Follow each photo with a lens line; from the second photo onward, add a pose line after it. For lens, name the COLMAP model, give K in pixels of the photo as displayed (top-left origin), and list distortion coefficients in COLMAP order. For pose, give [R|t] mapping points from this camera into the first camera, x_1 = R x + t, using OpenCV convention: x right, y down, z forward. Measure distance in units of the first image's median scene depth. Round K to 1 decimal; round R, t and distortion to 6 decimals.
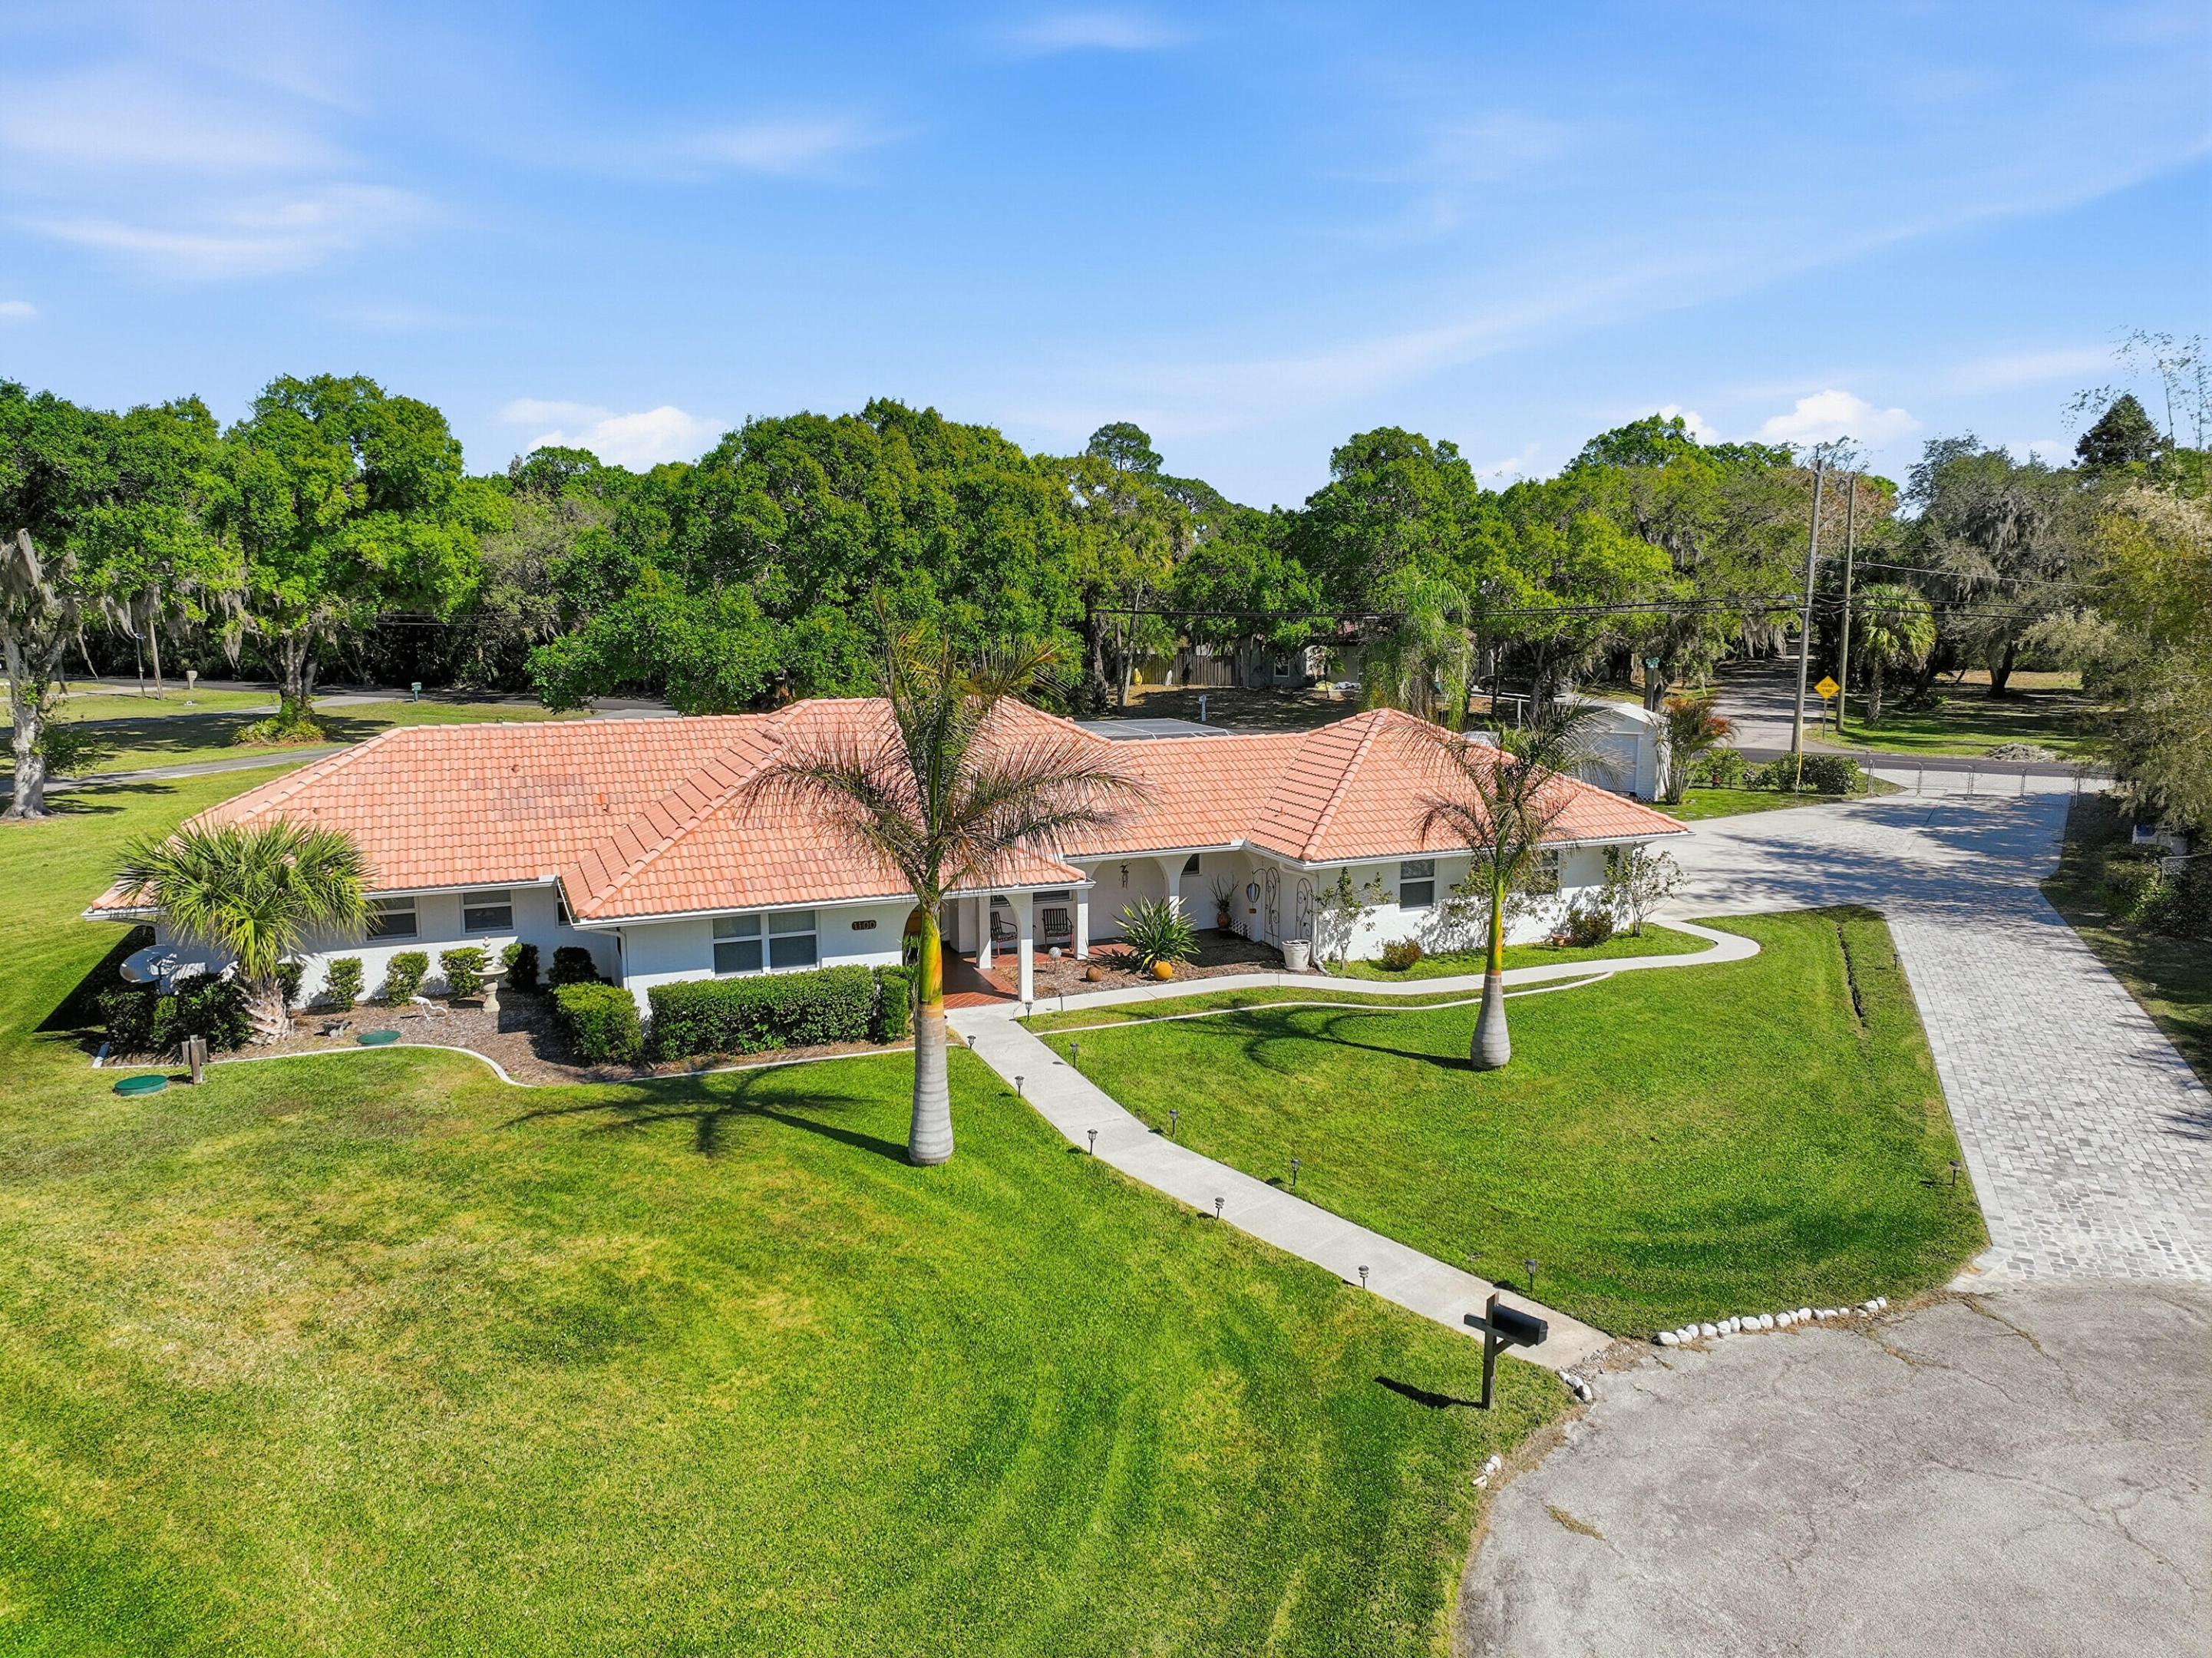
lens RADIAL K [[1560.2, 0, 1106.0], [0, 1560.2, 829.0], [0, 0, 1]] dist [-0.007858, 0.021585]
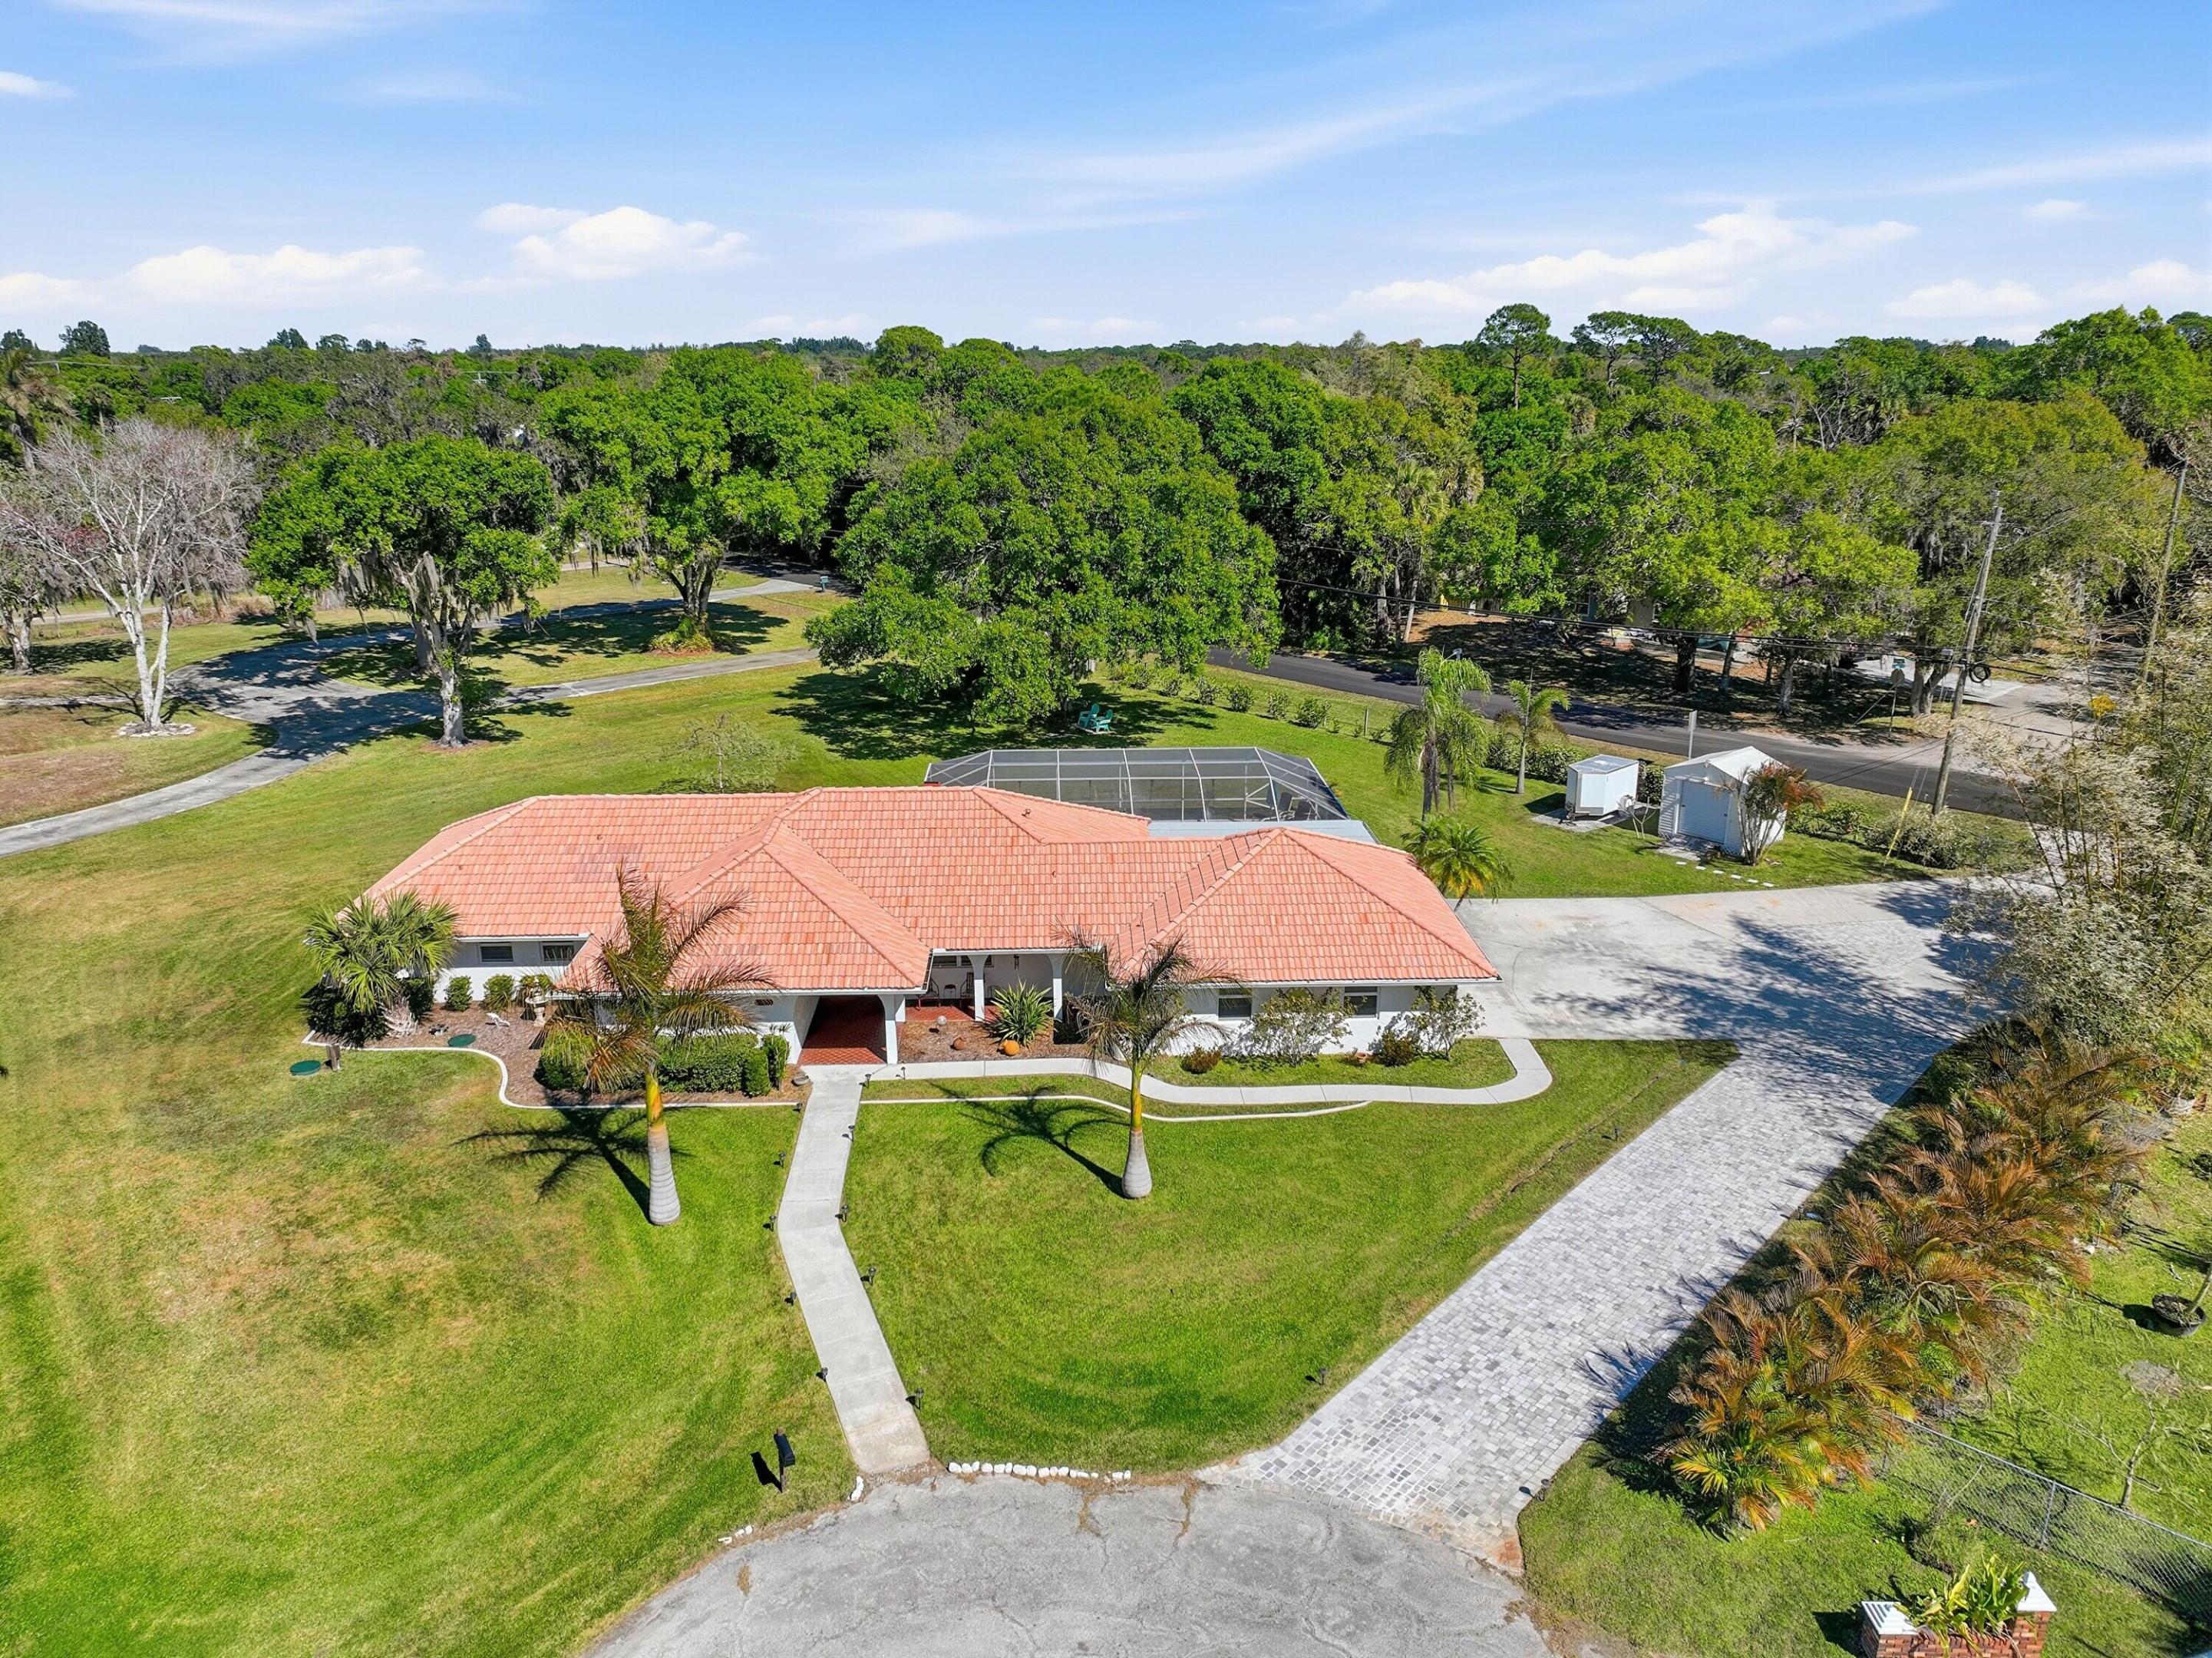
lens RADIAL K [[1567.2, 0, 1106.0], [0, 1567.2, 829.0], [0, 0, 1]] dist [-0.000703, 0.003468]
pose [[0.937381, 0.099926, -0.333665, 0.748702], [-0.052861, 0.987680, 0.147286, -0.403195], [0.344272, -0.120426, 0.931115, -0.215076]]
